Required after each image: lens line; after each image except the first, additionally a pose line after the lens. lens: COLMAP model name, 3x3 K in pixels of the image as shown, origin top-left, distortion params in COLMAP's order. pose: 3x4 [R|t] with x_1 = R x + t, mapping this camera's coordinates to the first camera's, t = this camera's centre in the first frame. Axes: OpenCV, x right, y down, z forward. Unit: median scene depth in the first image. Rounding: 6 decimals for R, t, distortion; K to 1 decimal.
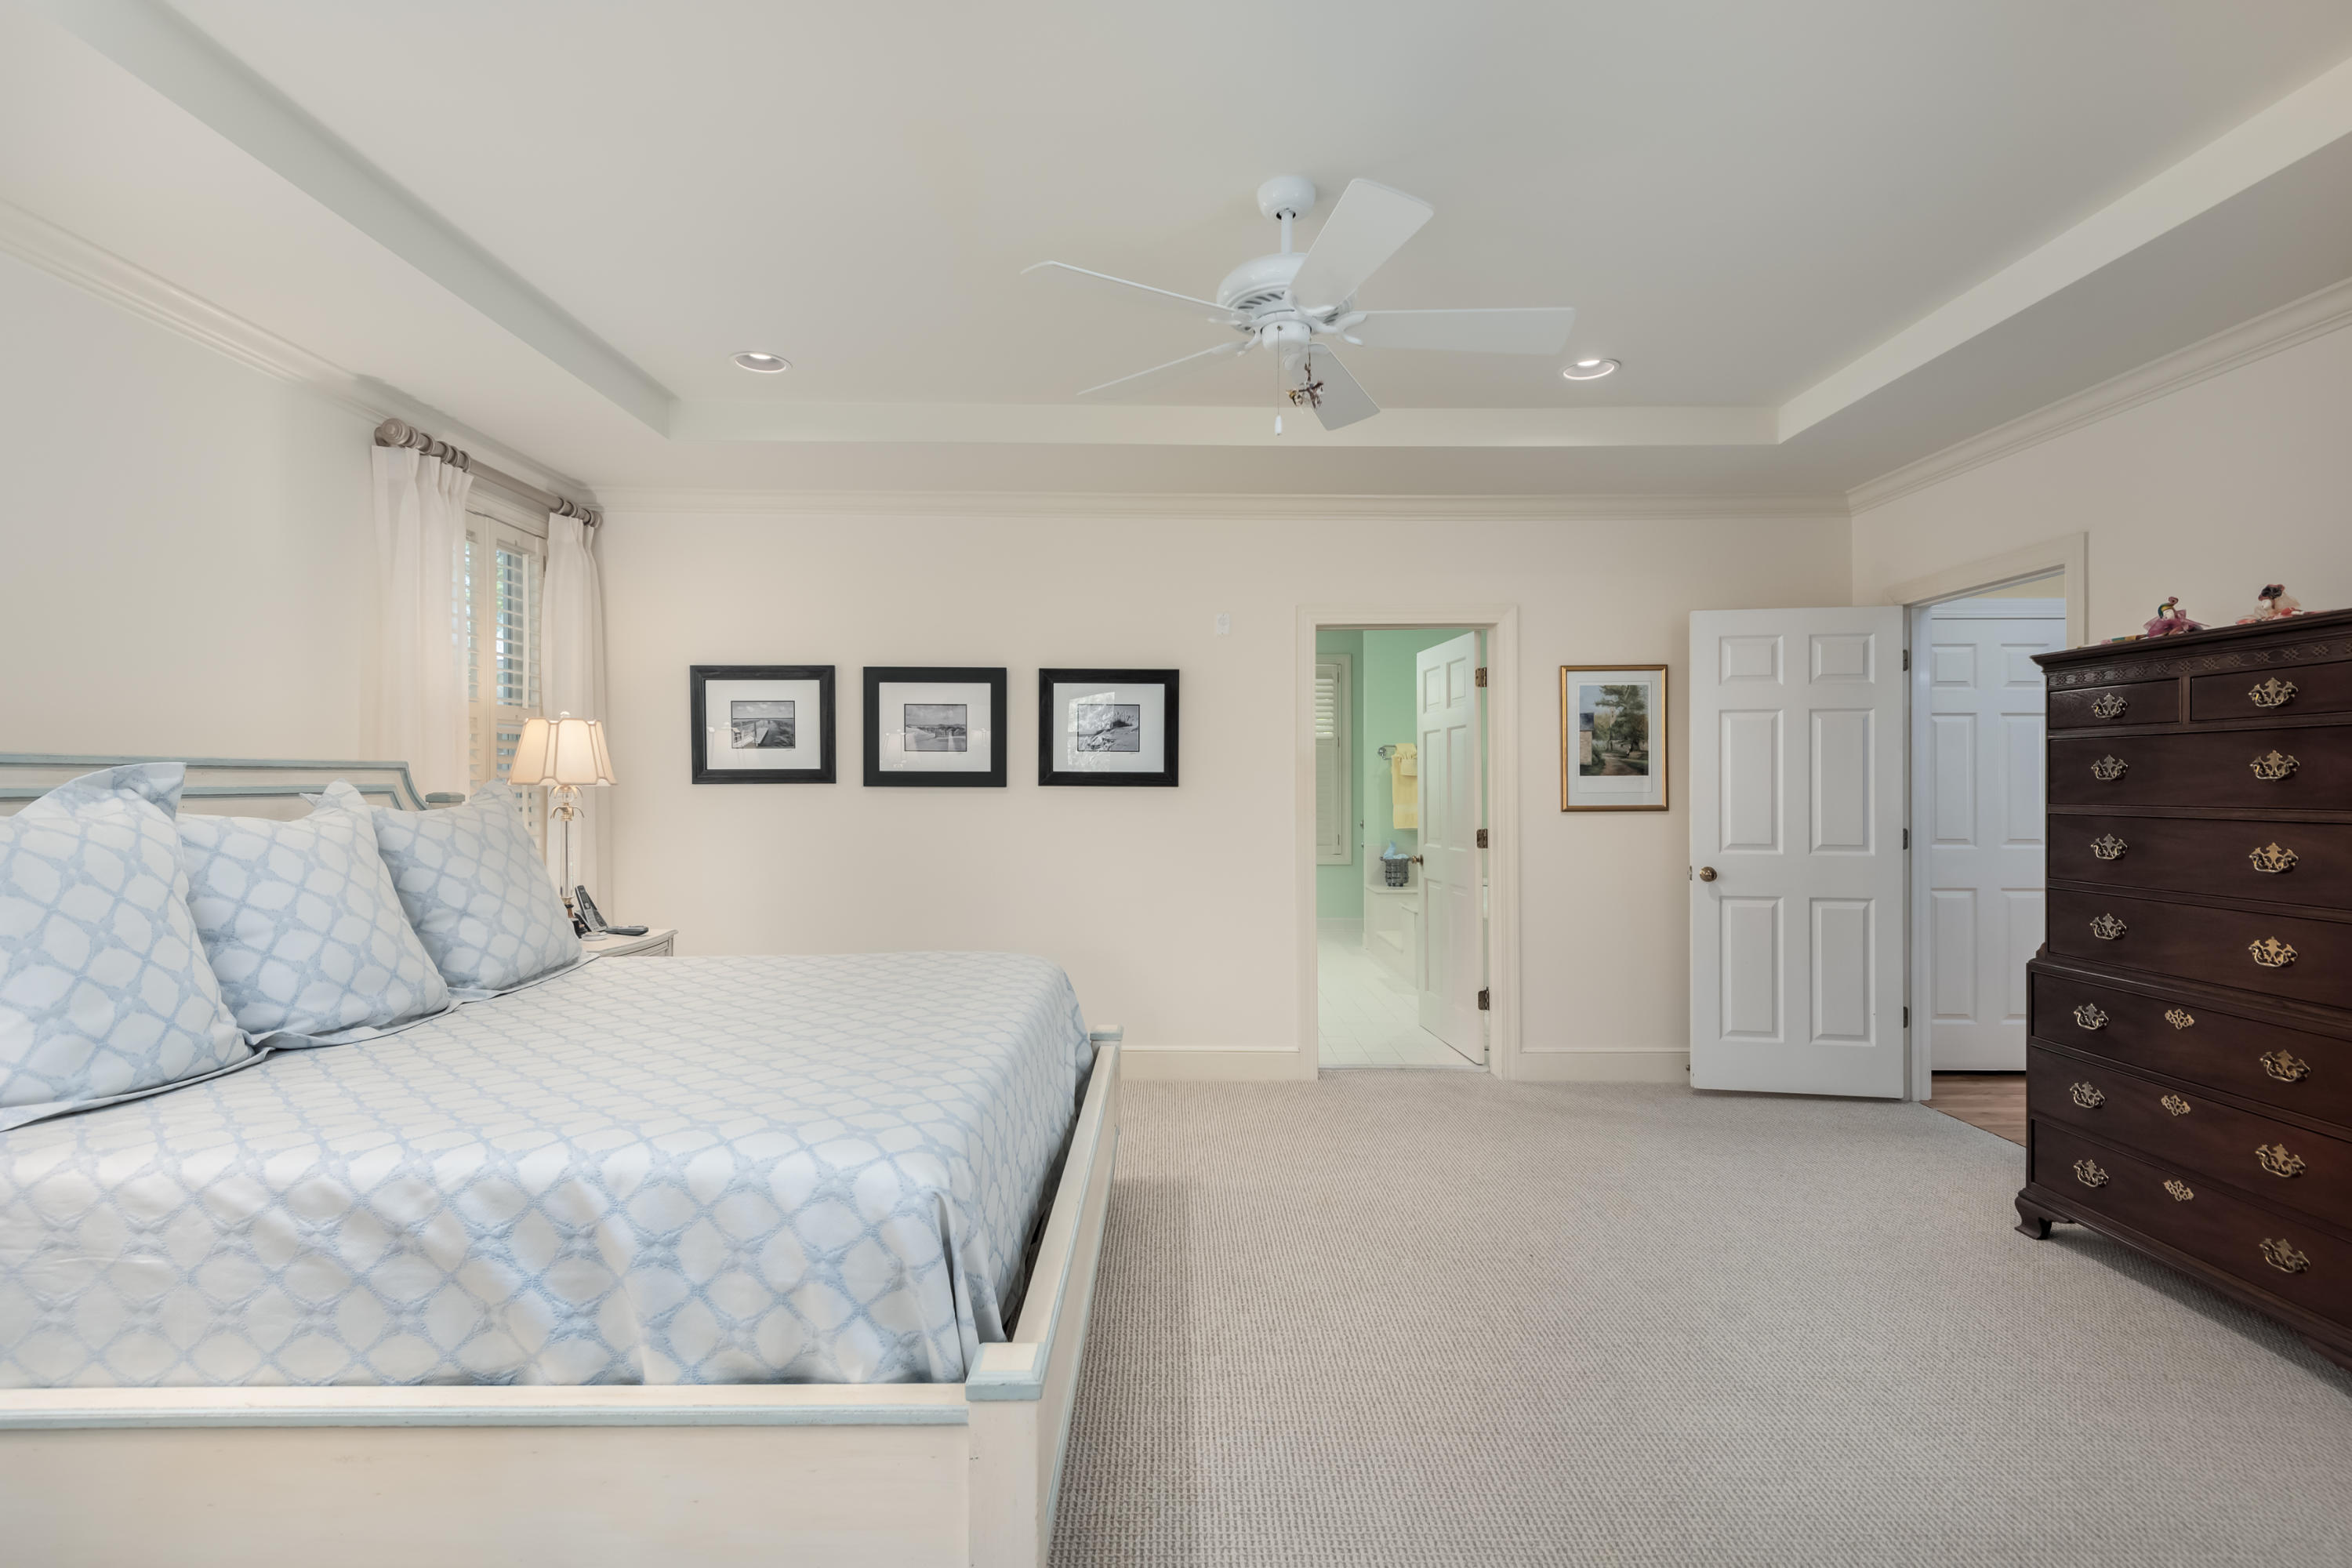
lens RADIAL K [[1077.9, 0, 1173.0], [0, 1077.9, 777.8], [0, 0, 1]] dist [0.002235, -0.000073]
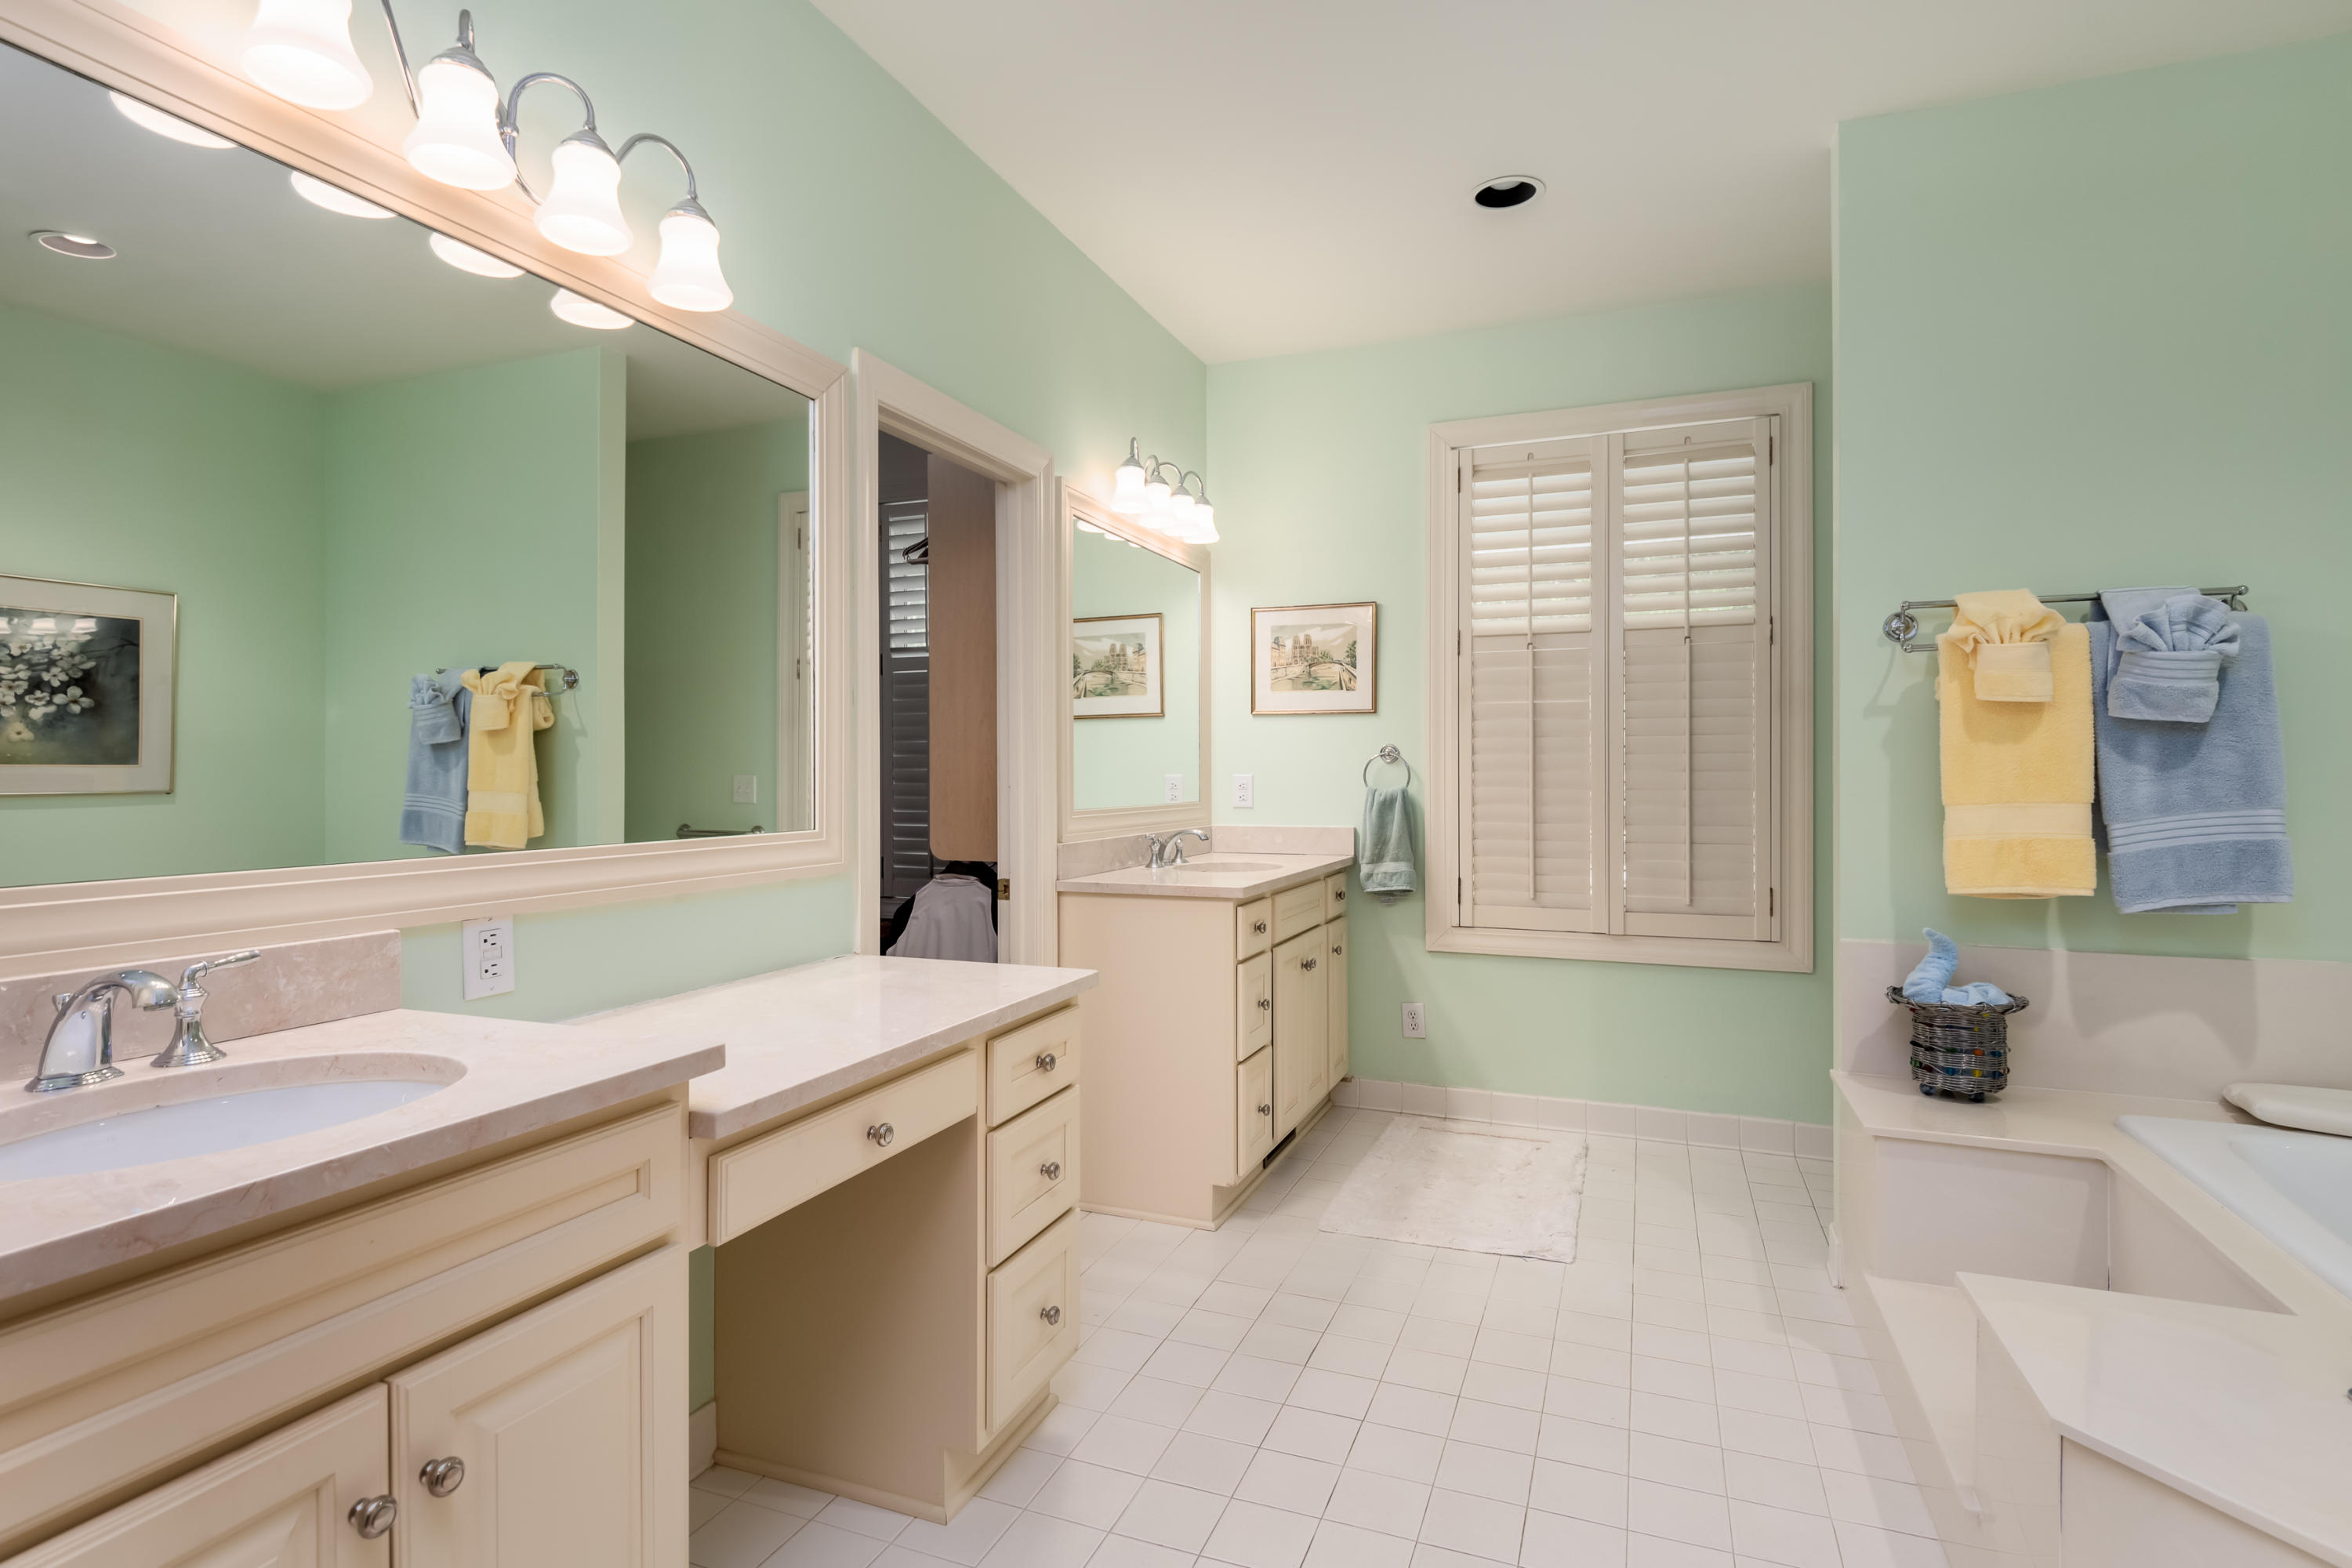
lens RADIAL K [[1201.6, 0, 1173.4], [0, 1201.6, 777.7], [0, 0, 1]] dist [0.001923, 0.000125]
pose [[0.929200, 0.000146, -0.369577, 0.129786], [0.001436, 0.999991, 0.004006, 0.015670], [0.369575, -0.004253, 0.929191, 0.617456]]
